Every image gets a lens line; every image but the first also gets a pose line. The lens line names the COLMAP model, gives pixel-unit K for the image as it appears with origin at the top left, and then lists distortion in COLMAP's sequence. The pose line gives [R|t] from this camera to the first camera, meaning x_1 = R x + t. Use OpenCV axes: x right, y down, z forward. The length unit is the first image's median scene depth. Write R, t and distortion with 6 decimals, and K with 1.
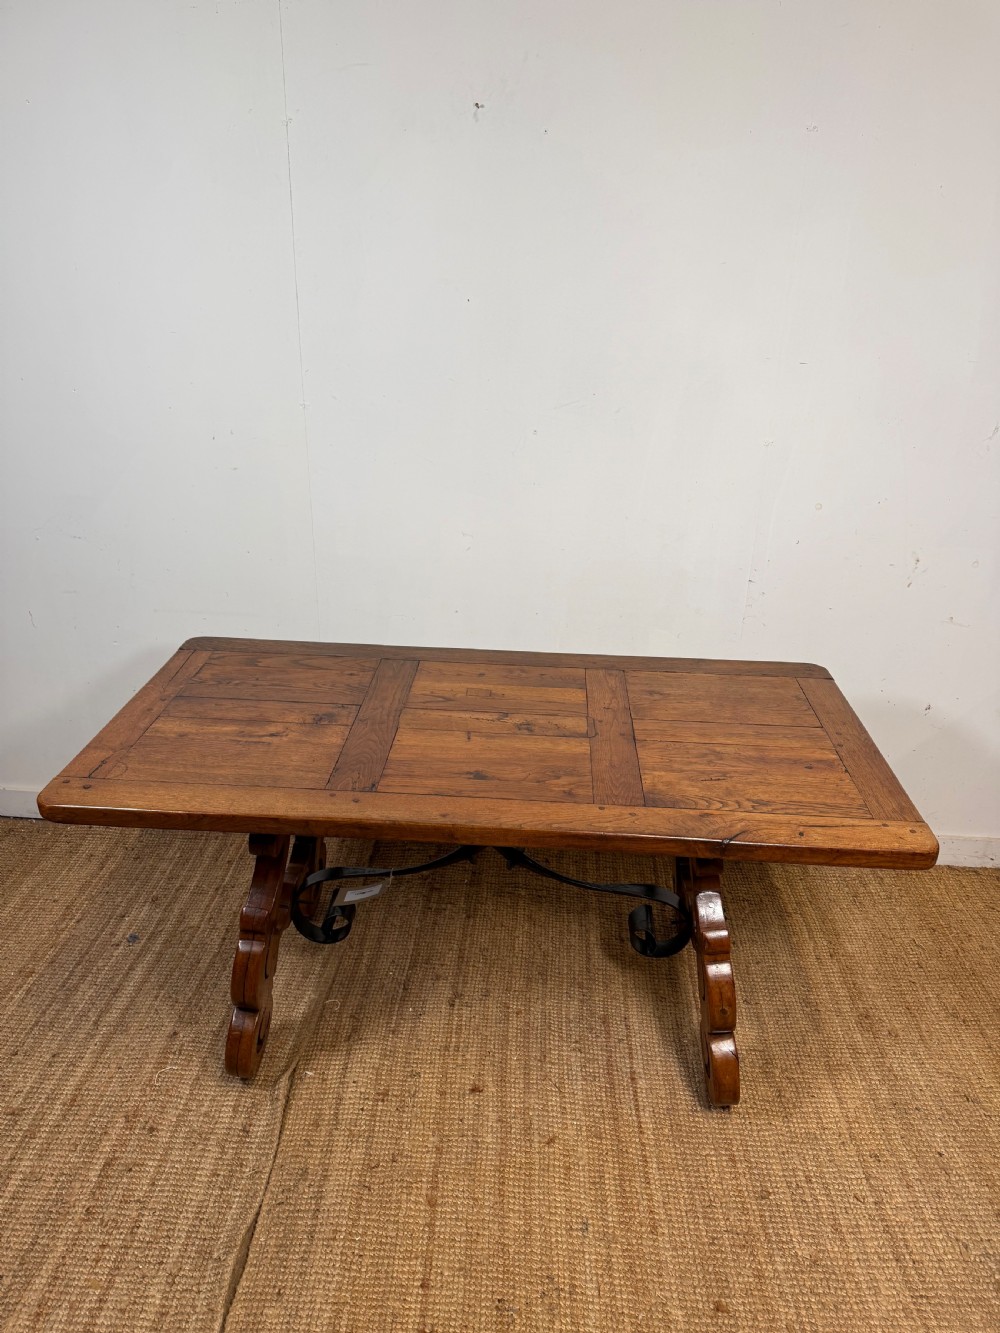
lens RADIAL K [[955.9, 0, 503.3], [0, 955.9, 650.4], [0, 0, 1]] dist [0.038274, -0.050304]
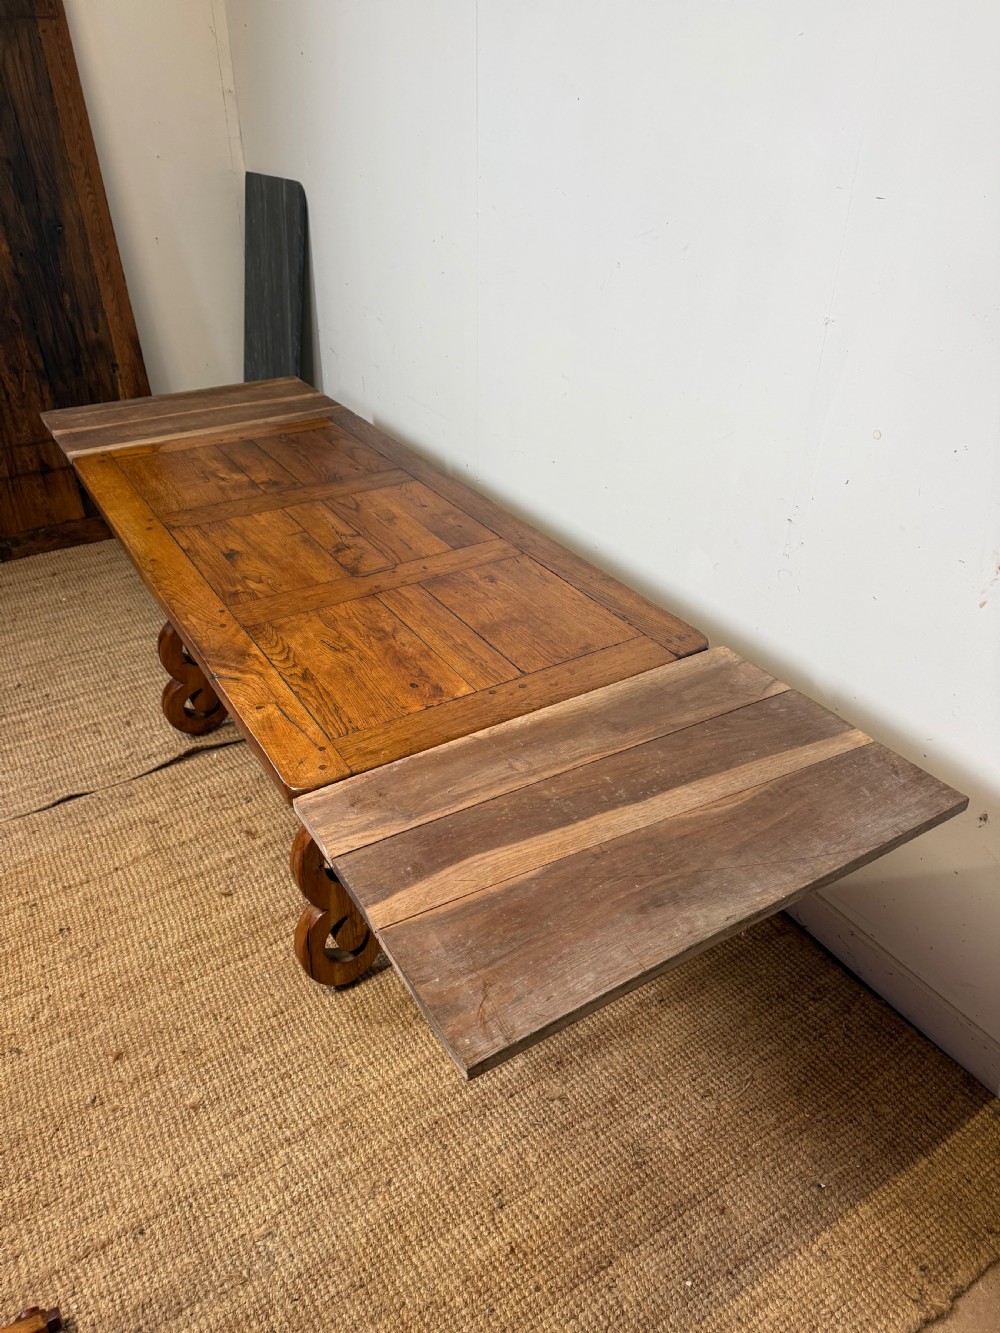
lens RADIAL K [[955.9, 0, 505.0], [0, 955.9, 648.1], [0, 0, 1]] dist [0.038274, -0.050304]
pose [[0.566651, 0.401413, -0.719565, 0.844448], [-0.312197, 0.912787, 0.263350, -0.135126], [0.762522, 0.075419, 0.642552, 0.465057]]
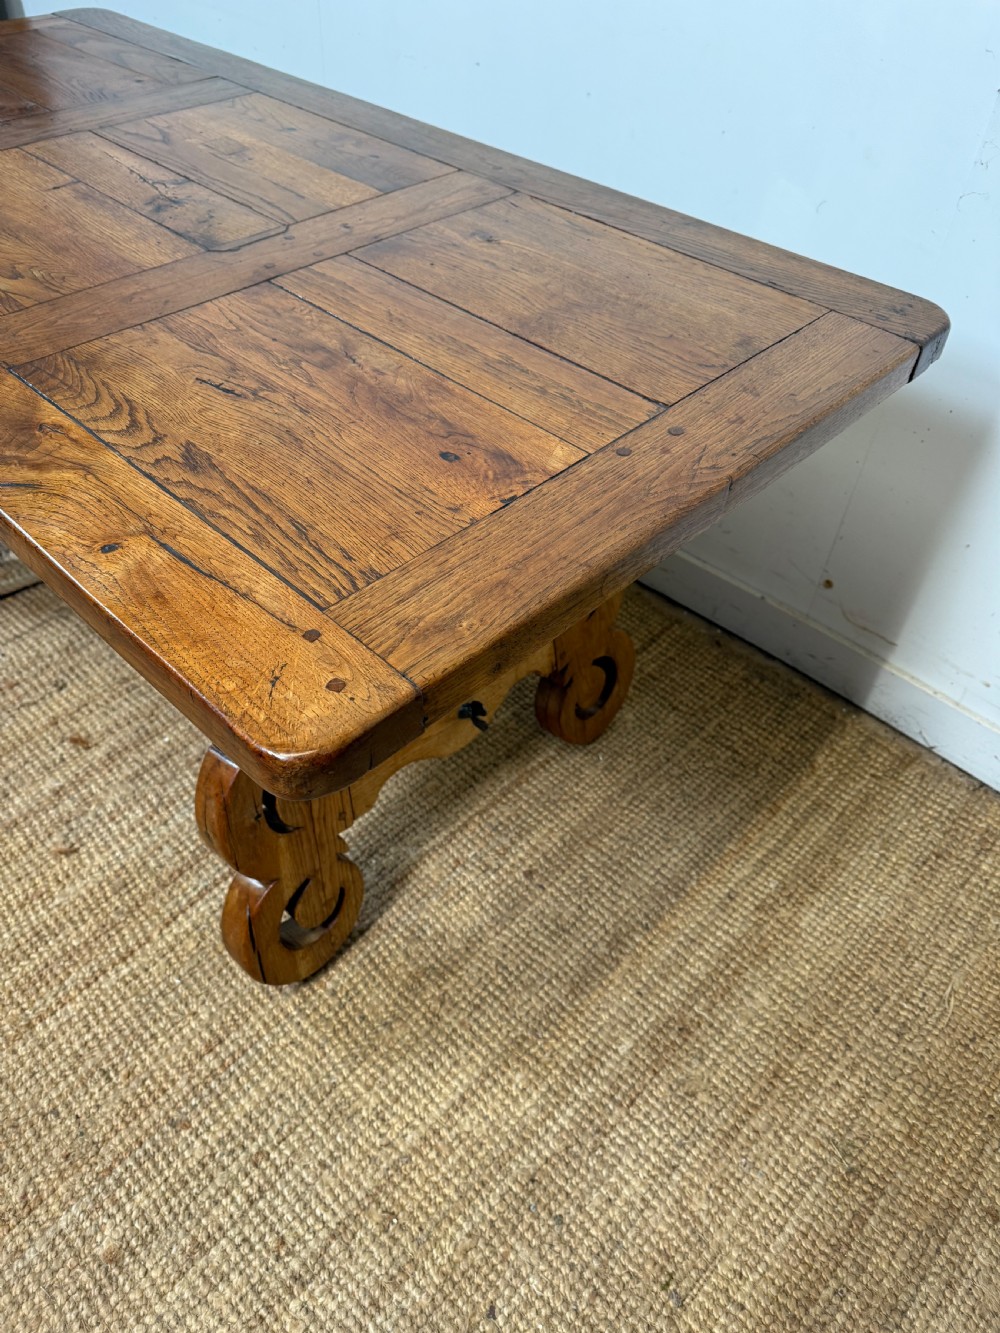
lens RADIAL K [[955.9, 0, 487.3], [0, 955.9, 673.0], [0, 0, 1]] dist [0.038274, -0.050304]
pose [[0.748372, 0.469360, -0.468659, 0.484723], [-0.268993, 0.860632, 0.432383, 0.025952], [0.606286, -0.197518, 0.770327, 0.625073]]
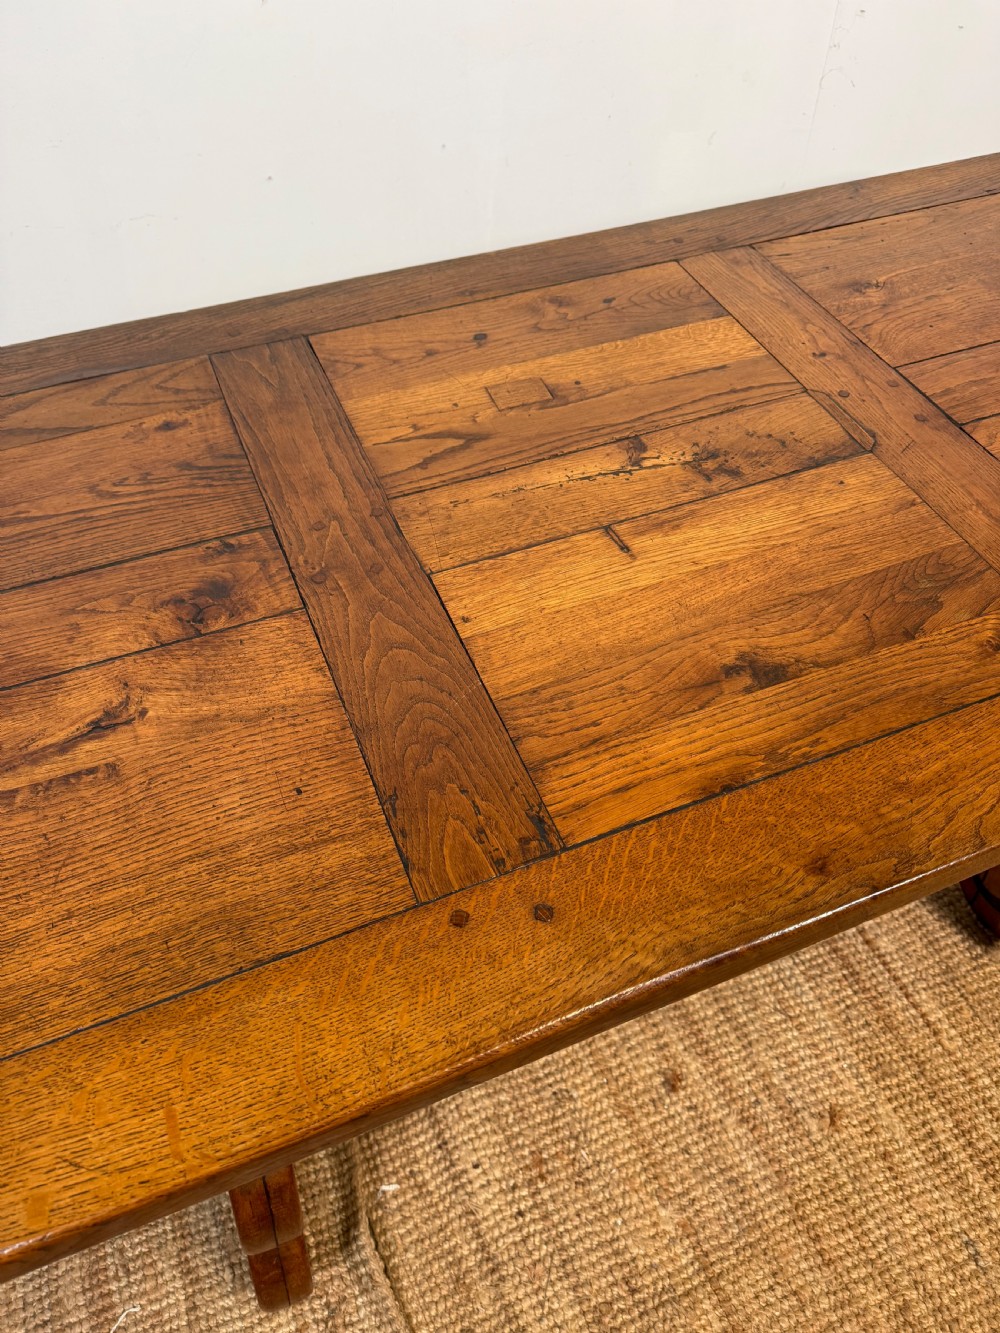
lens RADIAL K [[955.9, 0, 513.6], [0, 955.9, 685.0], [0, 0, 1]] dist [0.038274, -0.050304]
pose [[0.903313, -0.344876, 0.255121, -0.176551], [0.182980, 0.847657, 0.497991, -0.054016], [-0.388000, -0.403160, 0.828805, 0.628393]]
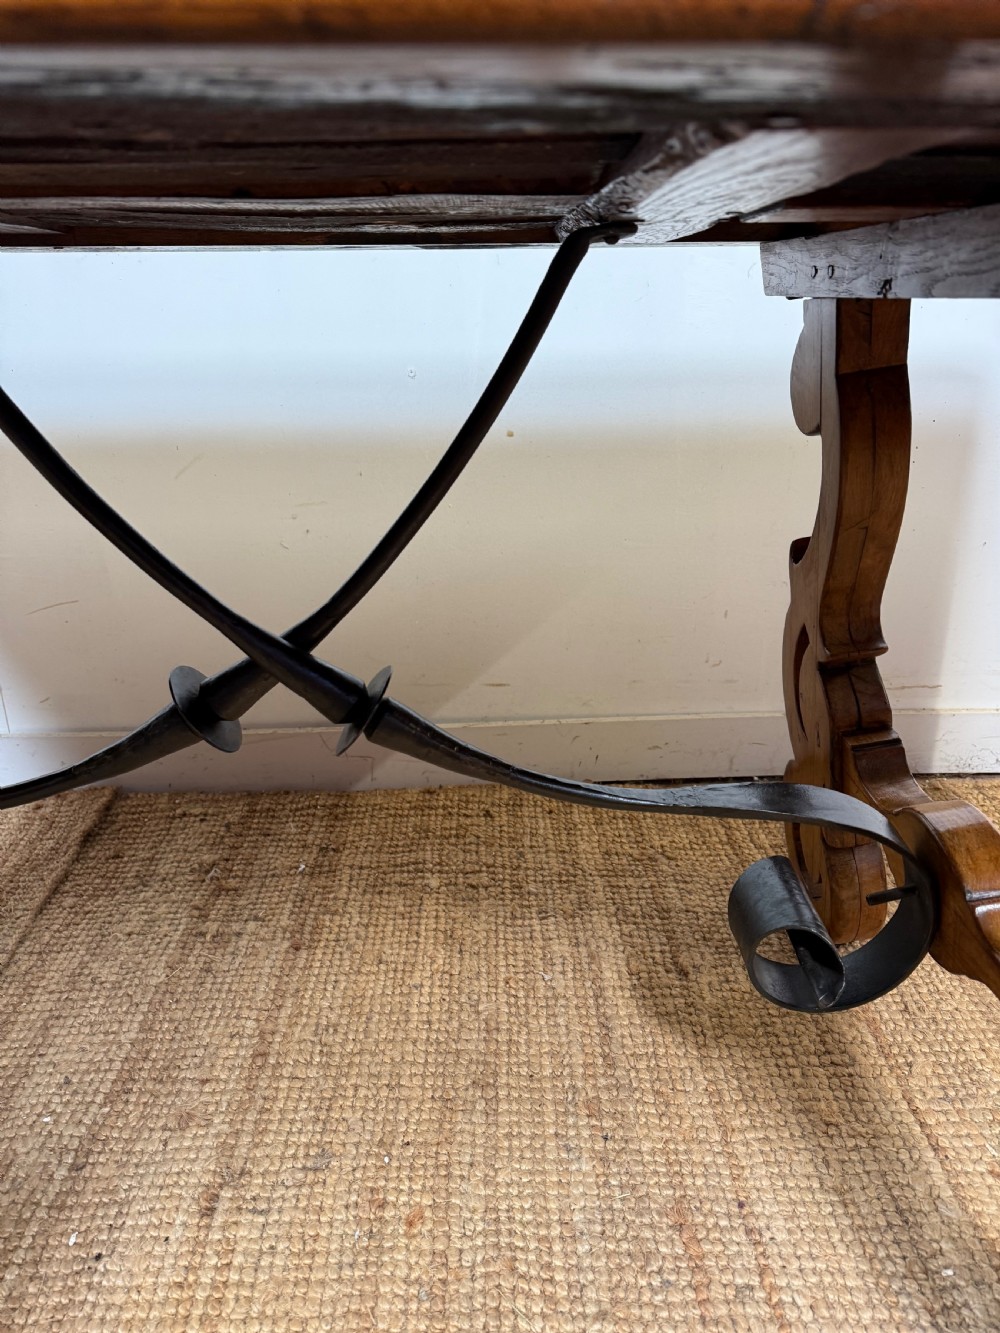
lens RADIAL K [[955.9, 0, 518.0], [0, 955.9, 643.4], [0, 0, 1]] dist [0.038274, -0.050304]
pose [[0.995543, -0.054914, 0.076668, 0.039209], [0.059839, 0.996188, -0.063480, 0.222381], [-0.072890, 0.067785, 0.995034, 0.711380]]
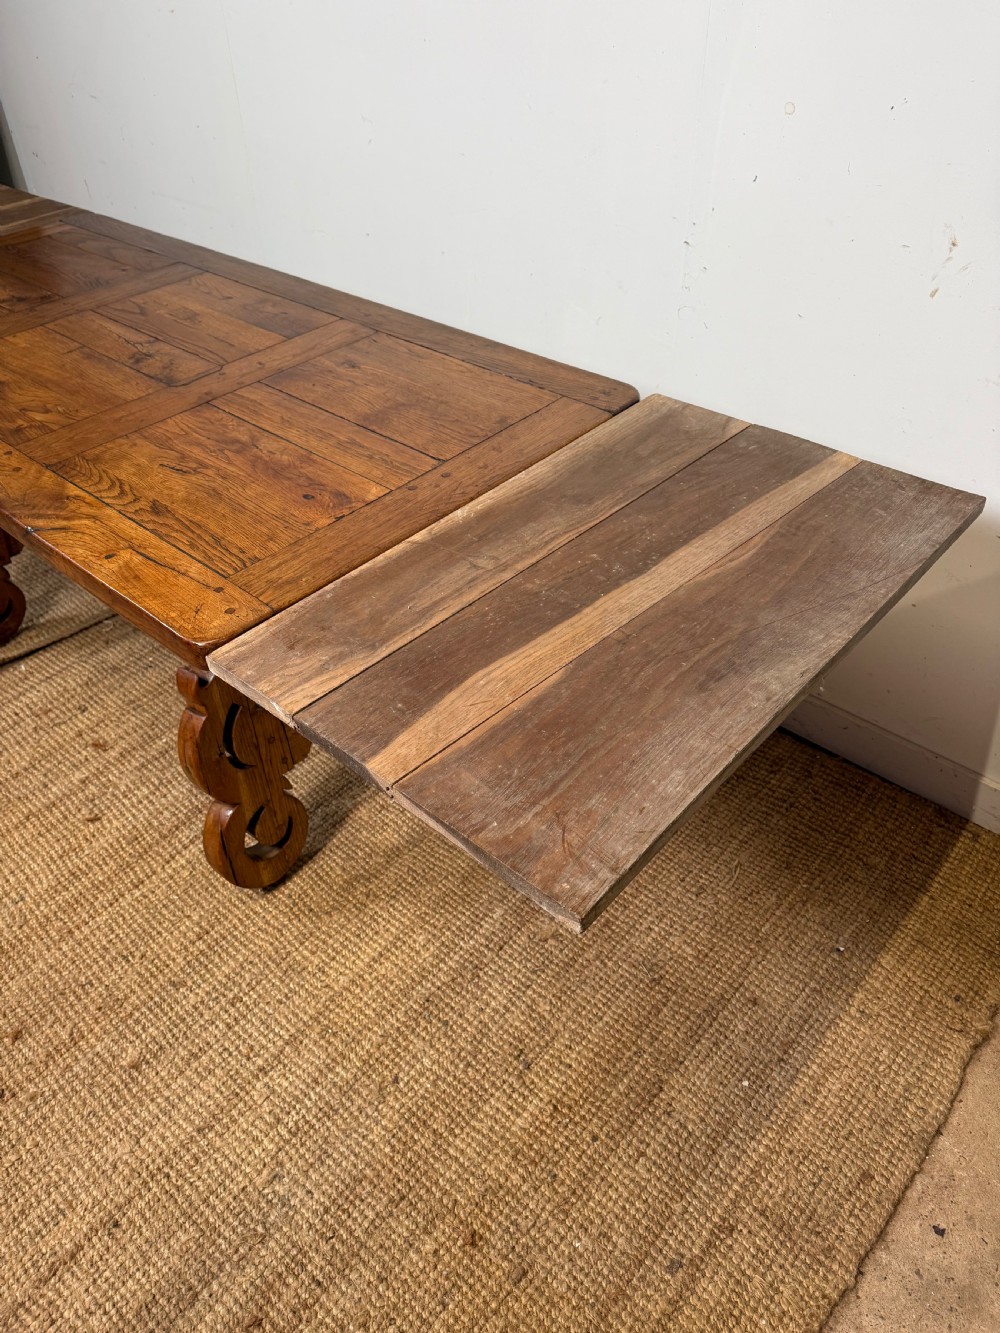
lens RADIAL K [[955.9, 0, 505.5], [0, 955.9, 668.5], [0, 0, 1]] dist [0.038274, -0.050304]
pose [[0.779319, 0.369717, -0.505936, 0.701241], [-0.203573, 0.912979, 0.353593, -0.023550], [0.592638, -0.172567, 0.786766, 0.492415]]
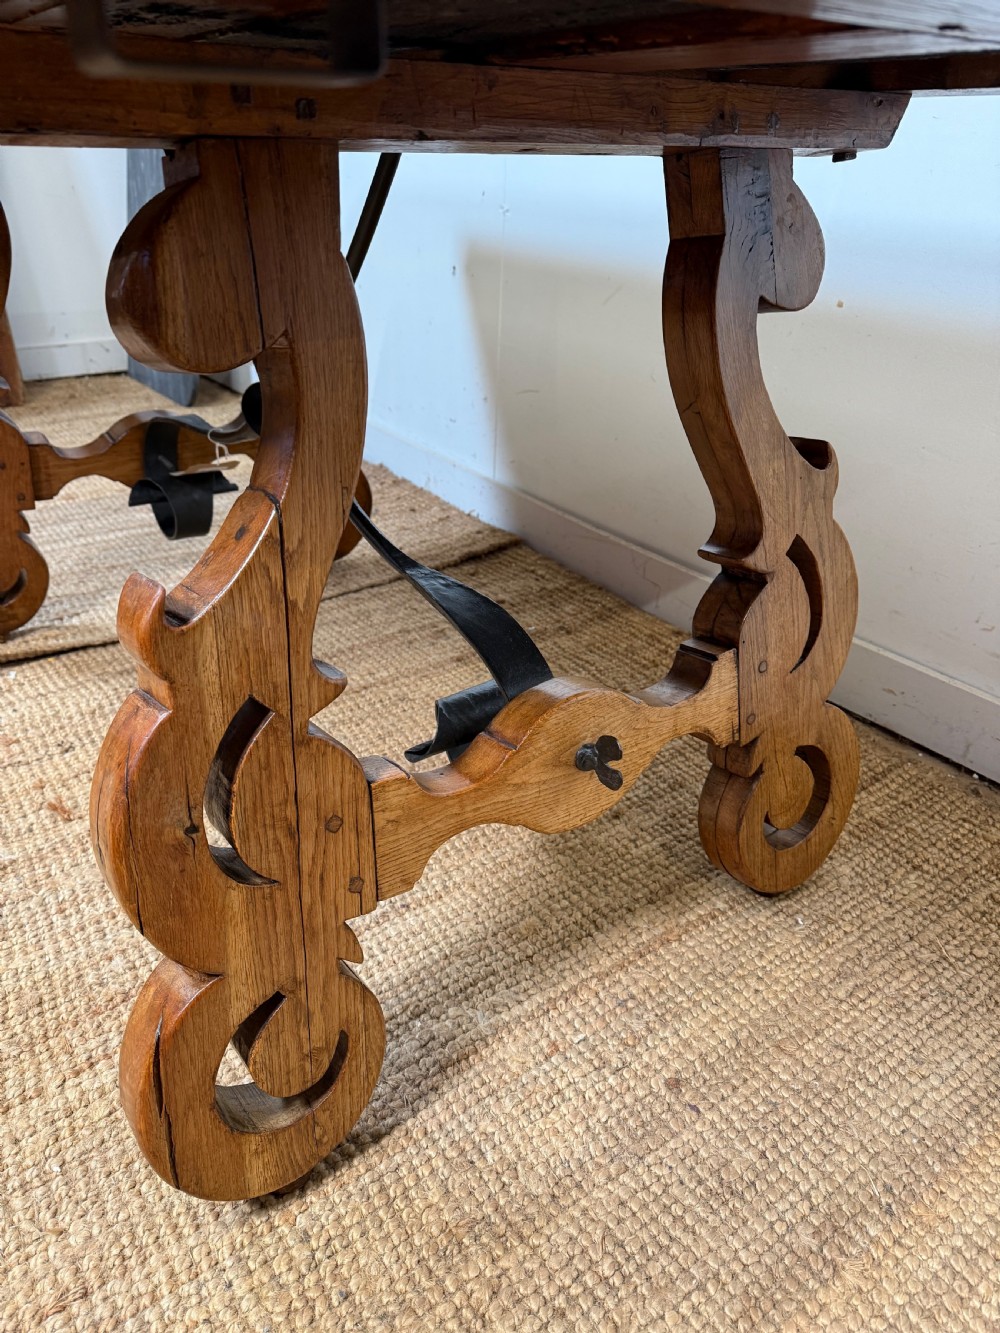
lens RADIAL K [[955.9, 0, 494.5], [0, 955.9, 672.5], [0, 0, 1]] dist [0.038274, -0.050304]
pose [[0.616713, 0.369867, -0.694884, 0.429527], [-0.314360, 0.925015, 0.213364, 0.197932], [0.721695, 0.086860, 0.686740, 0.779793]]
